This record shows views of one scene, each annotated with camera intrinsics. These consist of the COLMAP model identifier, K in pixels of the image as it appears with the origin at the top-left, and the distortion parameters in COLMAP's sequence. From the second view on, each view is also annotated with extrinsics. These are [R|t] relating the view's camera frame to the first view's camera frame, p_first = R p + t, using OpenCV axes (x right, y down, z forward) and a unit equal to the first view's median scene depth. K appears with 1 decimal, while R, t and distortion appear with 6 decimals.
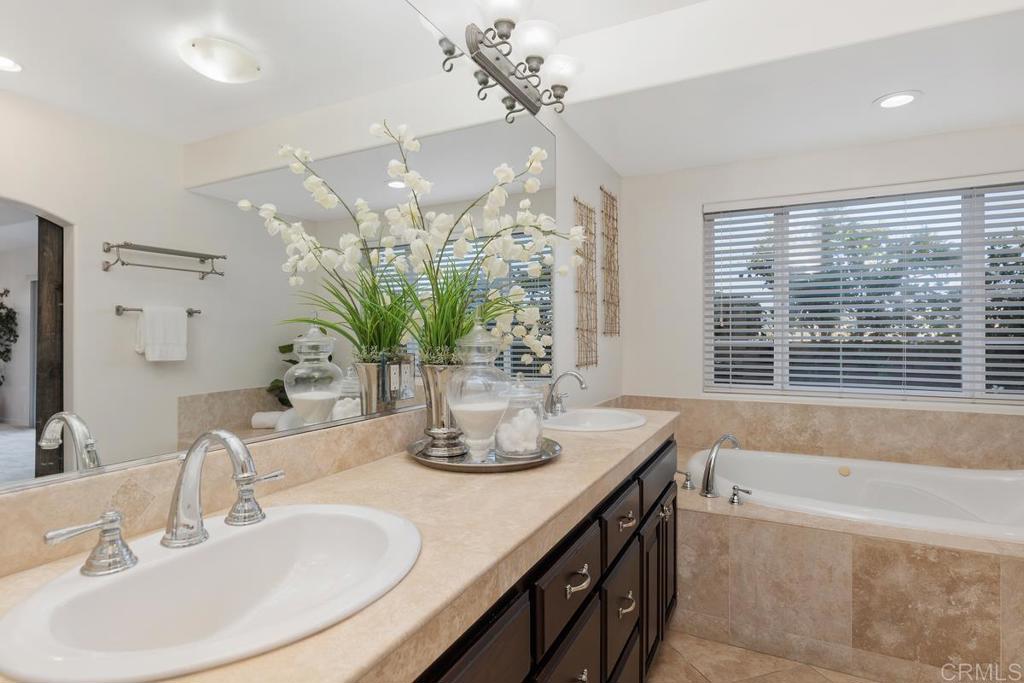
lens RADIAL K [[513.2, 0, 514.4], [0, 513.2, 335.4], [0, 0, 1]] dist [-0.004806, -0.000175]
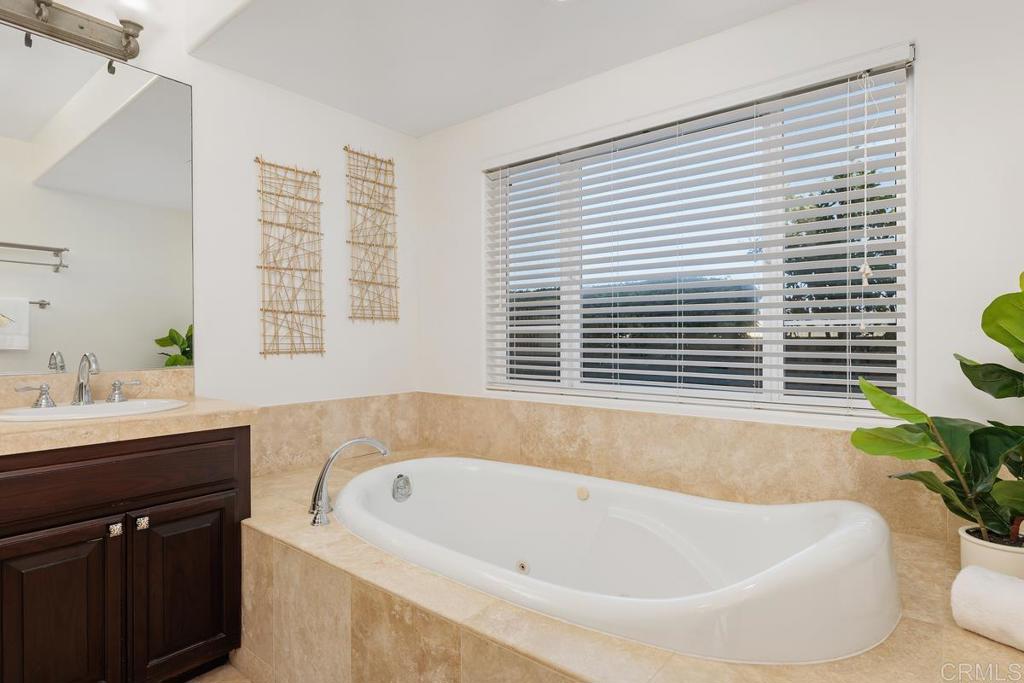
lens RADIAL K [[537.4, 0, 511.1], [0, 537.4, 338.8], [0, 0, 1]] dist [-0.000524, -0.000201]
pose [[0.977180, -0.003104, -0.212391, 0.687114], [0.004472, 0.999972, 0.005959, 0.028449], [0.212367, -0.006773, 0.977167, 0.190791]]
